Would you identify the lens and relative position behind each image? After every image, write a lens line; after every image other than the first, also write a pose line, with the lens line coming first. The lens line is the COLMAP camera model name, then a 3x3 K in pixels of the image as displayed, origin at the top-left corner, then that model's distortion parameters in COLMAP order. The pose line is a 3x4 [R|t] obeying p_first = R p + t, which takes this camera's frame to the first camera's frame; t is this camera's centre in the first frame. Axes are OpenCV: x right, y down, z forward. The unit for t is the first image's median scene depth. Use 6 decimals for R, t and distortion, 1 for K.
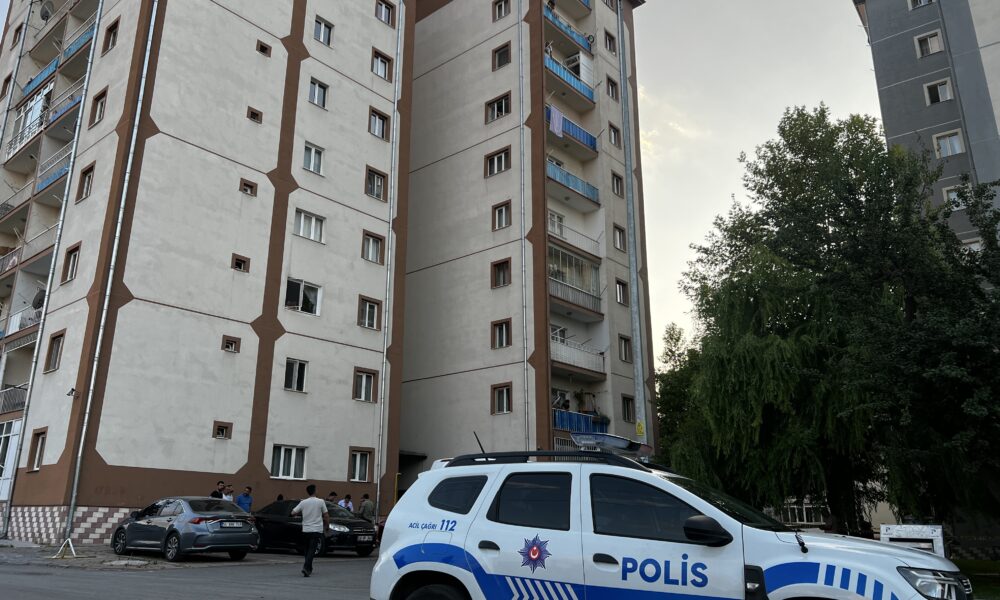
lens RADIAL K [[746.2, 0, 500.0], [0, 746.2, 300.0], [0, 0, 1]] dist [0.077173, -0.099661]
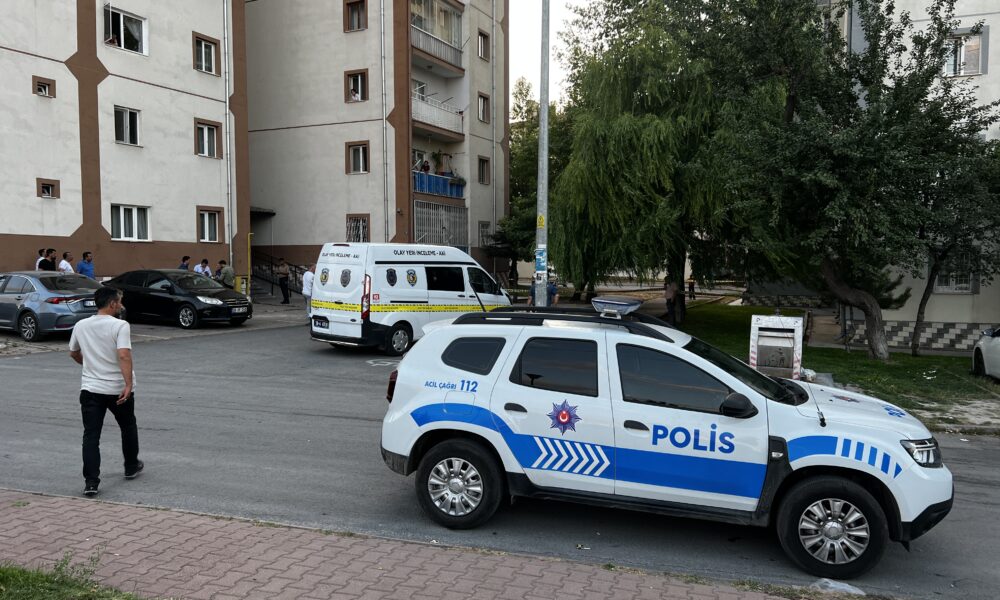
lens RADIAL K [[747.8, 0, 500.0], [0, 747.8, 300.0], [0, 0, 1]] dist [0.077987, -0.089469]
pose [[0.972635, -0.009400, 0.232147, -0.057162], [-0.069525, 0.941621, 0.329419, -0.032147], [-0.221691, -0.336544, 0.915200, 0.021697]]
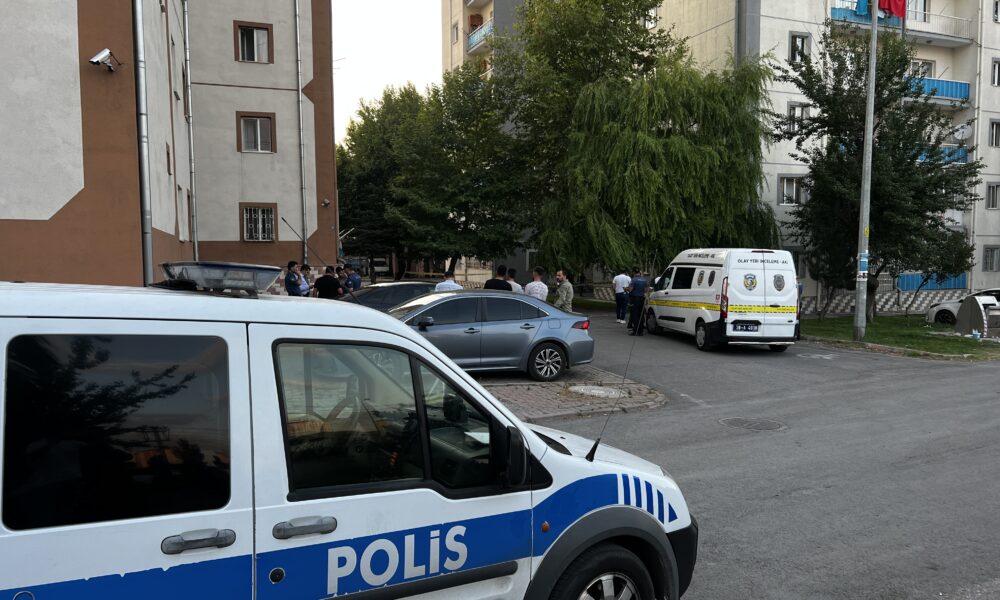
lens RADIAL K [[747.8, 0, 500.0], [0, 747.8, 300.0], [0, 0, 1]] dist [0.077987, -0.089469]
pose [[0.514174, -0.061248, 0.855496, -0.676923], [-0.243306, 0.946056, 0.213965, 0.085298], [-0.822452, -0.318163, 0.471535, 0.466801]]
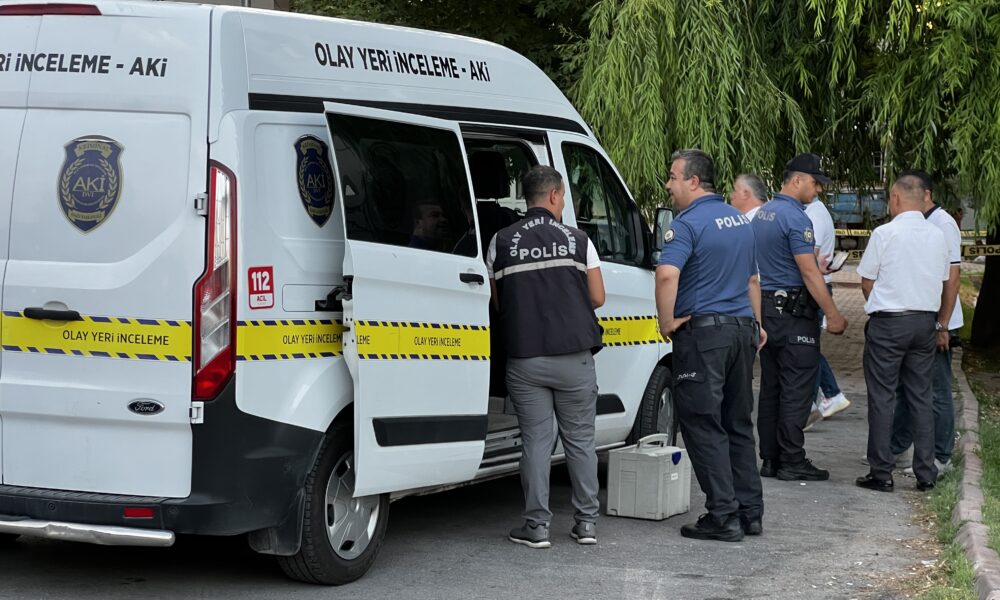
lens RADIAL K [[2259.6, 0, 500.0], [0, 2259.6, 300.0], [0, 0, 1]] dist [-0.357494, 7.352055]
pose [[0.899309, -0.022635, 0.436727, -0.126642], [-0.124500, 0.944082, 0.305301, 0.058341], [-0.419217, -0.328933, 0.846204, 0.272707]]
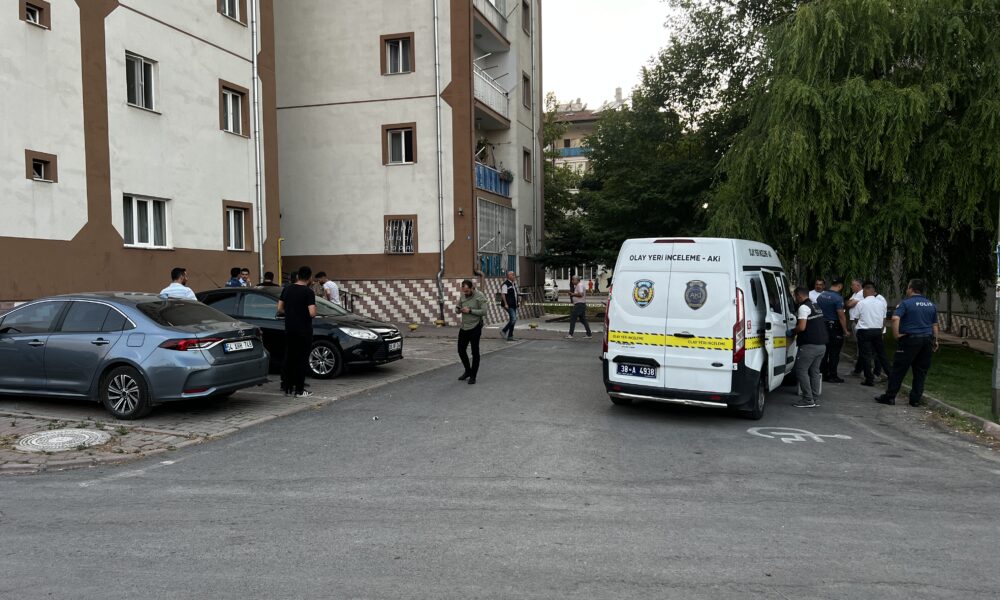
lens RADIAL K [[747.8, 0, 500.0], [0, 747.8, 300.0], [0, 0, 1]] dist [0.077987, -0.089469]
pose [[0.920717, -0.022612, 0.389575, -0.255524], [-0.102249, 0.949461, 0.296764, 0.056887], [-0.376597, -0.313070, 0.871873, 0.306319]]
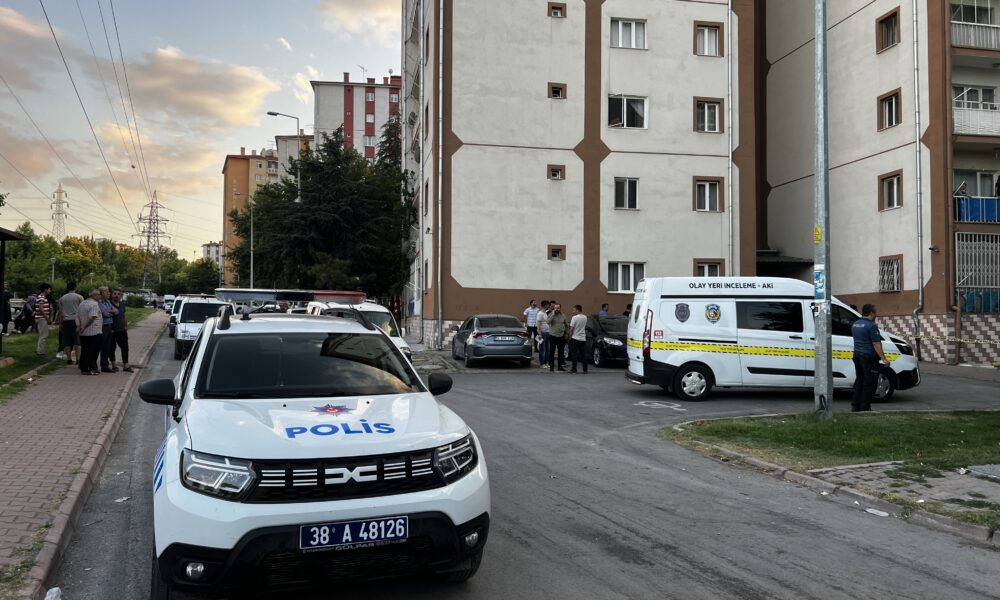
lens RADIAL K [[743.6, 0, 493.6], [0, 743.6, 315.0], [0, 0, 1]] dist [0.057489, -0.091240]
pose [[0.779841, -0.007207, -0.625936, 0.221119], [0.178174, 0.961129, 0.210917, 0.014475], [0.600084, -0.276007, 0.750812, 0.099641]]
